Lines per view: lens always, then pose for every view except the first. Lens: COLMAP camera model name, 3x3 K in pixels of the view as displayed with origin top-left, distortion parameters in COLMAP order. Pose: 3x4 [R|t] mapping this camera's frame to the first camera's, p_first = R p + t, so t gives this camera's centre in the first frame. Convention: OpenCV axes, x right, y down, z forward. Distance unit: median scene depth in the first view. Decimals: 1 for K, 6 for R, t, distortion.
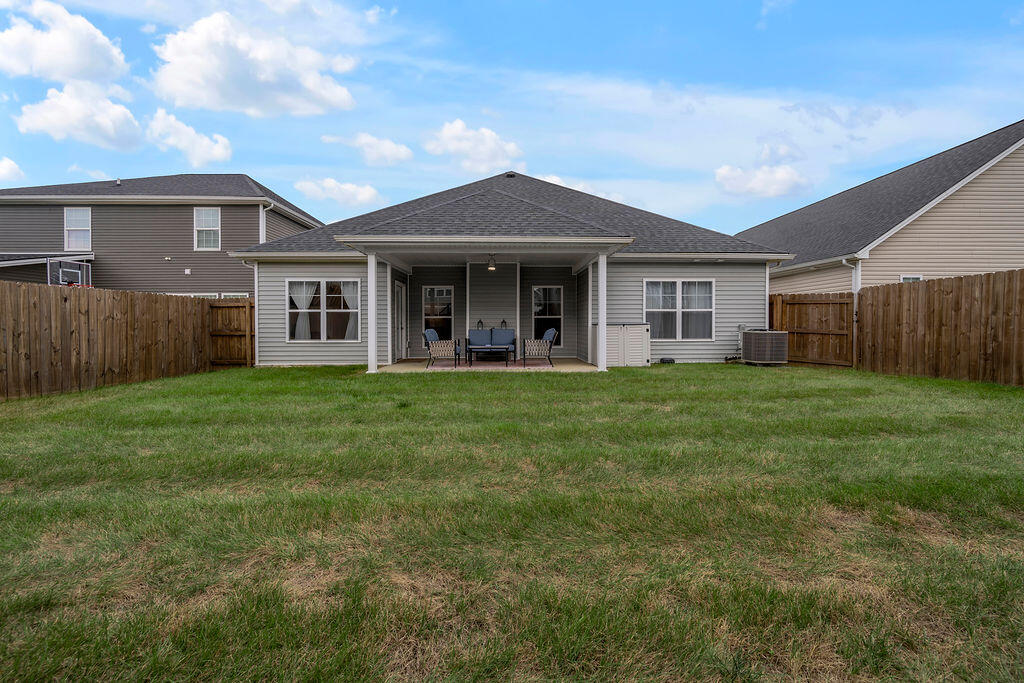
lens RADIAL K [[415.1, 0, 520.3], [0, 415.1, 333.4], [0, 0, 1]] dist [-0.002122, -0.000058]
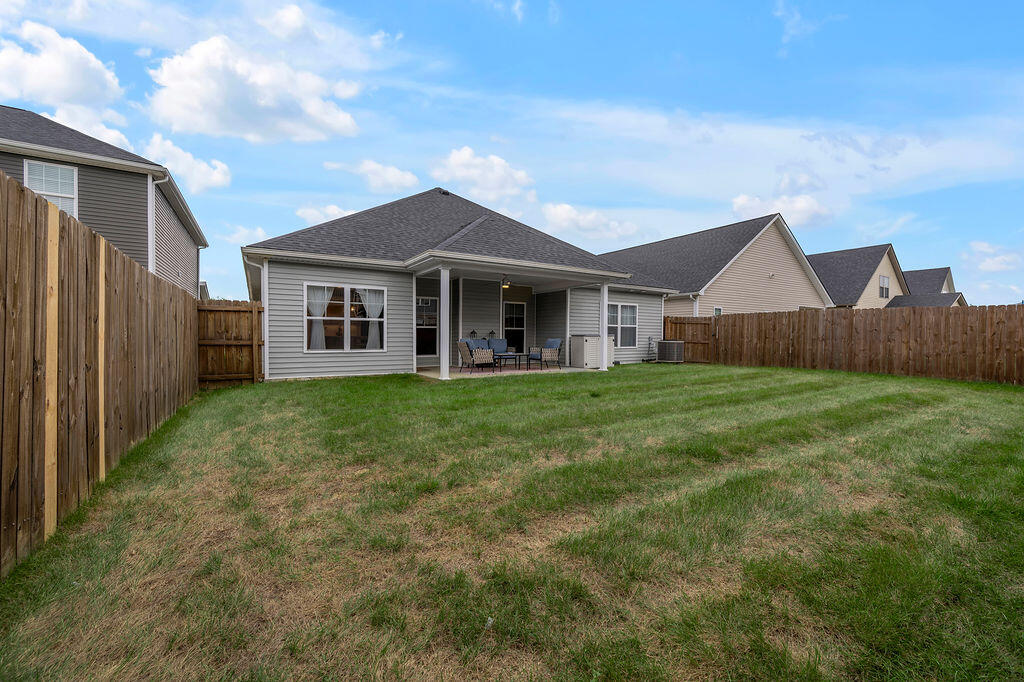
lens RADIAL K [[415.1, 0, 520.3], [0, 415.1, 332.9], [0, 0, 1]] dist [-0.002122, -0.000058]
pose [[0.861917, 0.011625, 0.506916, -0.615038], [0.000941, 0.999699, -0.024526, 0.001314], [-0.507048, 0.021617, 0.861647, -0.015671]]
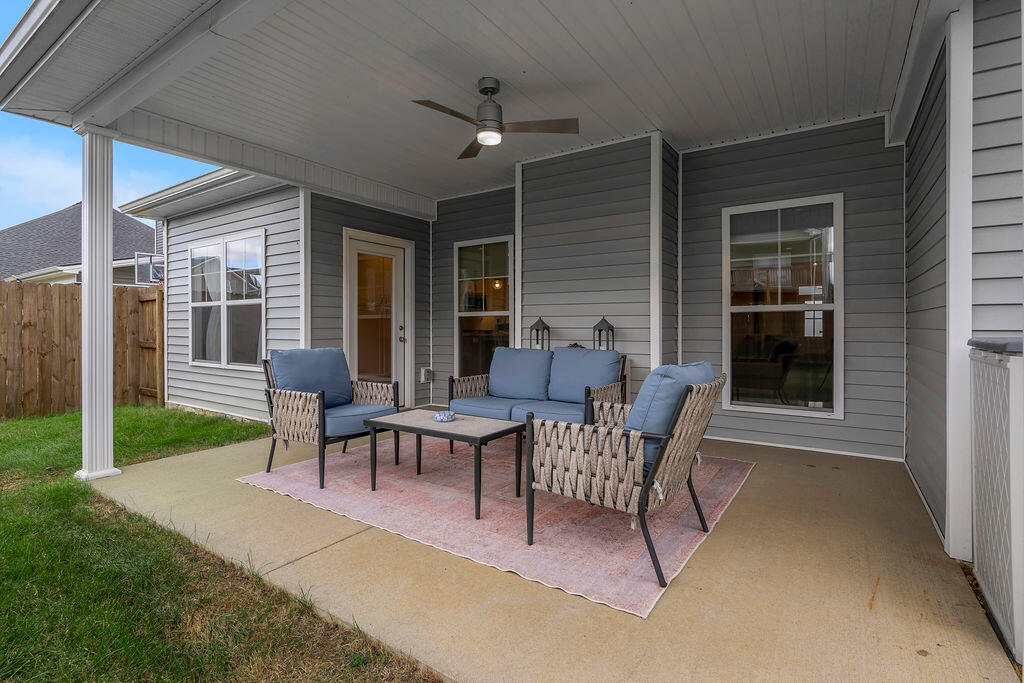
lens RADIAL K [[488.0, 0, 516.7], [0, 488.0, 326.8], [0, 0, 1]] dist [-0.000454, -0.000080]
pose [[0.810703, 0.002708, -0.585451, 0.139203], [-0.013082, 0.999823, -0.013490, -0.023532], [0.585311, 0.018595, 0.810595, 0.738507]]
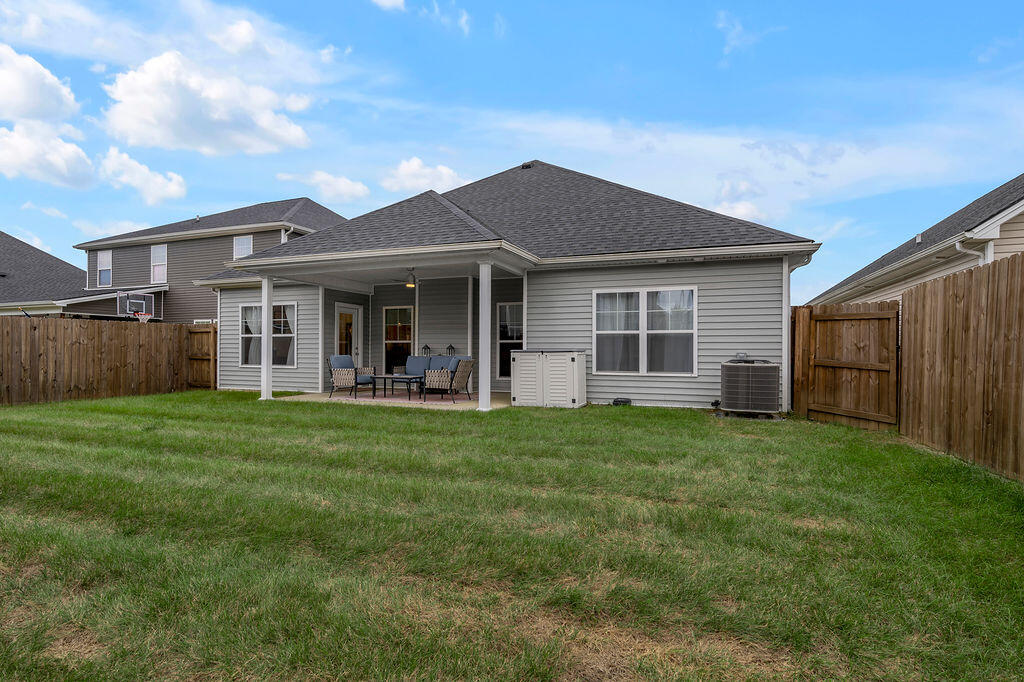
lens RADIAL K [[533.6, 0, 507.4], [0, 533.6, 340.4], [0, 0, 1]] dist [-0.001922, 0.000000]
pose [[0.915807, -0.001518, -0.401615, 0.554815], [-0.013700, 0.999293, -0.035016, -0.006195], [0.401384, 0.037570, 0.915139, 0.071681]]
